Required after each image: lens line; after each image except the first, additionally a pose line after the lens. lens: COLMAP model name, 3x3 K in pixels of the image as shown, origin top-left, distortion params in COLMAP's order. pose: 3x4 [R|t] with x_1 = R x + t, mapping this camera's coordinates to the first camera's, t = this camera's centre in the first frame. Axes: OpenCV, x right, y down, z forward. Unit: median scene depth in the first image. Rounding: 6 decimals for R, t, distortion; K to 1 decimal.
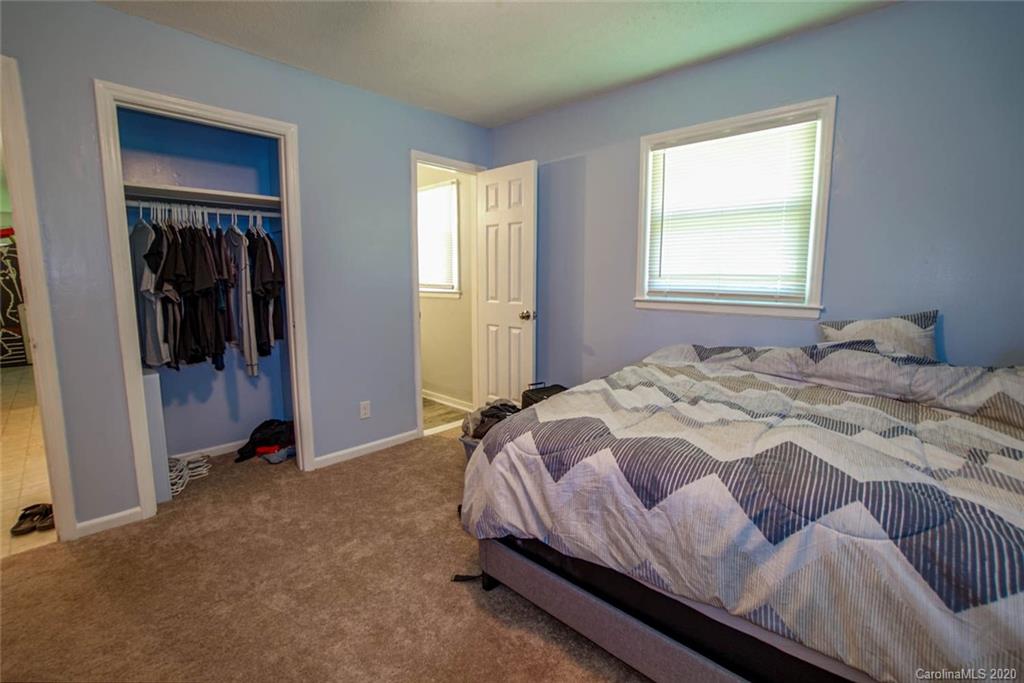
lens RADIAL K [[457.7, 0, 513.7], [0, 457.7, 339.5], [0, 0, 1]] dist [-0.023110, 0.000375]
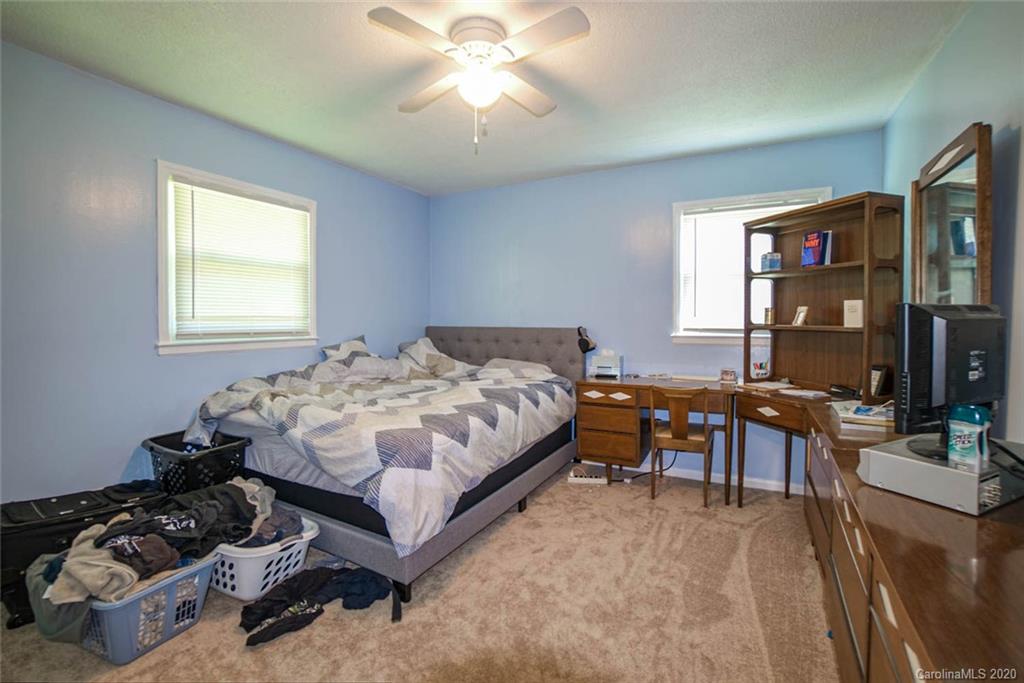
lens RADIAL K [[457.7, 0, 514.4], [0, 457.7, 340.3], [0, 0, 1]] dist [-0.023110, 0.000375]
pose [[-0.268552, -0.049551, 0.961990, -0.921223], [0.132940, 0.987213, 0.087963, -0.107069], [-0.954048, 0.151510, -0.258530, 0.759932]]
